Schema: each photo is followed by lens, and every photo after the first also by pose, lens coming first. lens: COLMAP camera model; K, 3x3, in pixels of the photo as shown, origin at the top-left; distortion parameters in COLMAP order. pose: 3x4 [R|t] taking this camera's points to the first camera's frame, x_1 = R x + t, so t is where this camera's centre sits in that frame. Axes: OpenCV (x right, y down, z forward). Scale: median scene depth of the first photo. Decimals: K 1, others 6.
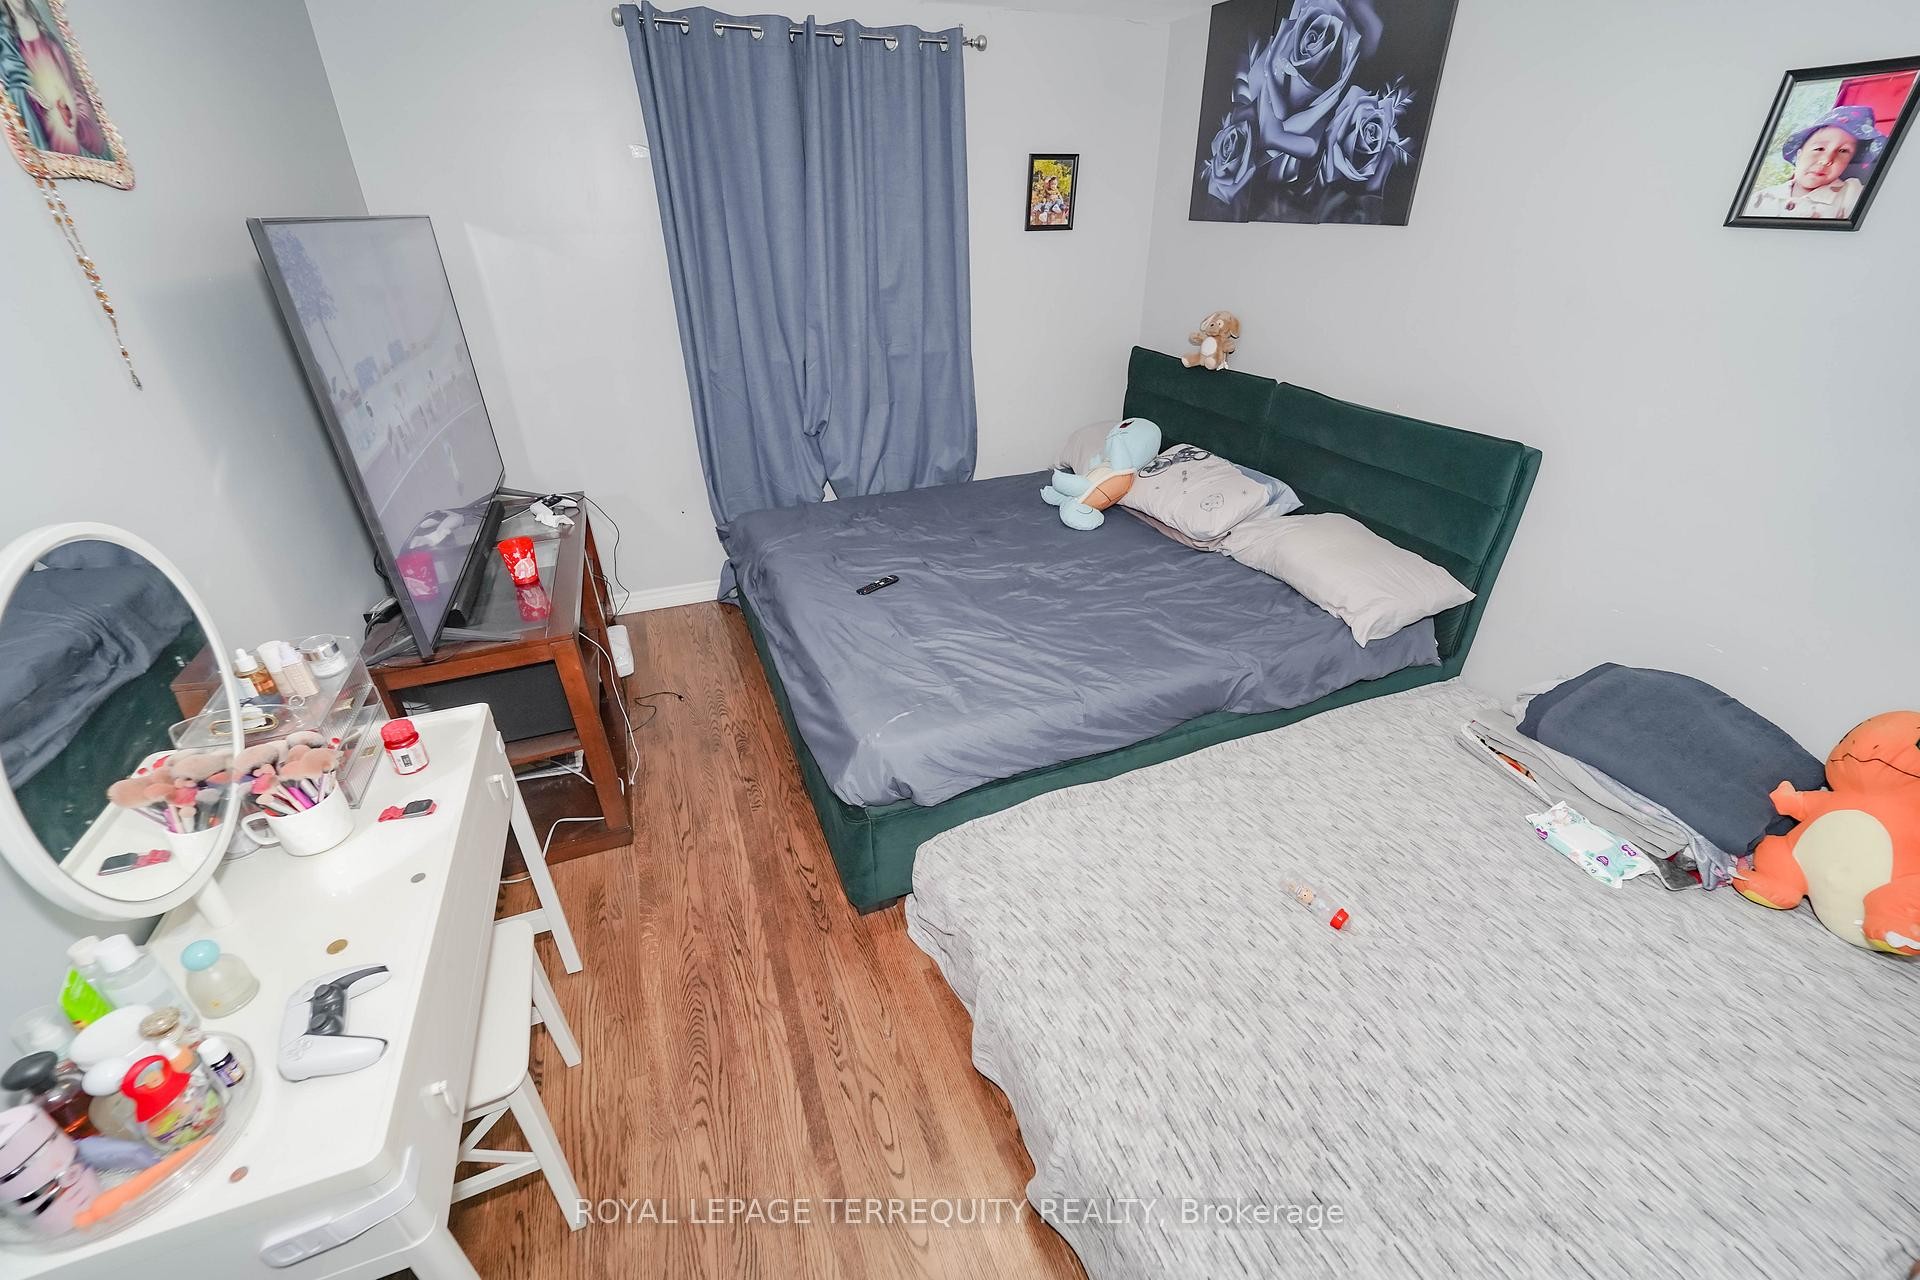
lens RADIAL K [[777.6, 0, 954.4], [0, 777.6, 638.0], [0, 0, 1]] dist [-0.013334, -0.001732]
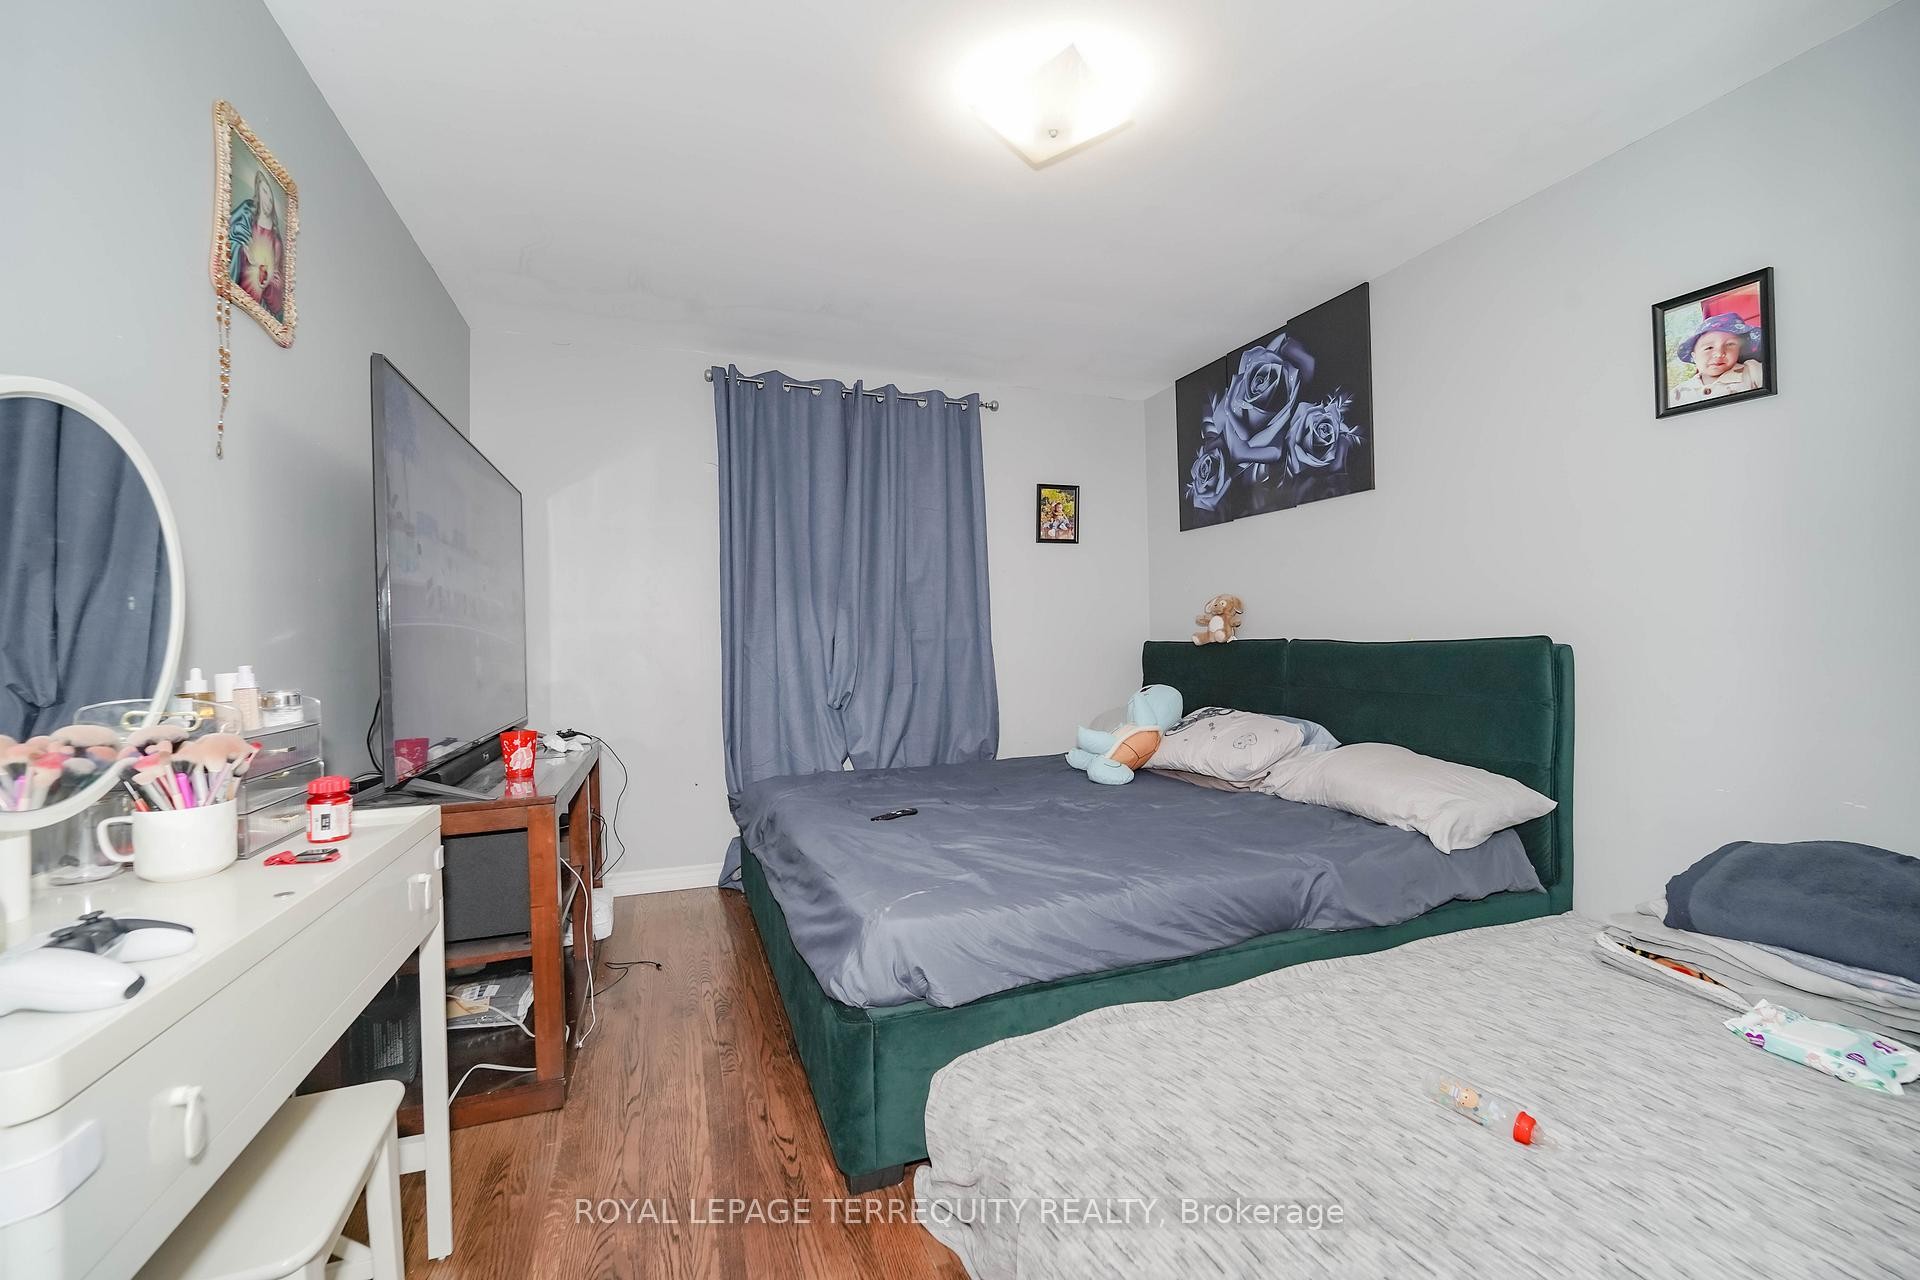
lens RADIAL K [[777.3, 0, 956.9], [0, 777.3, 635.5], [0, 0, 1]] dist [-0.012284, -0.004540]
pose [[0.999674, -0.011572, -0.022751, -0.001224], [-0.001119, 0.870619, -0.491957, 0.210913], [0.025501, 0.491822, 0.870322, 0.103024]]
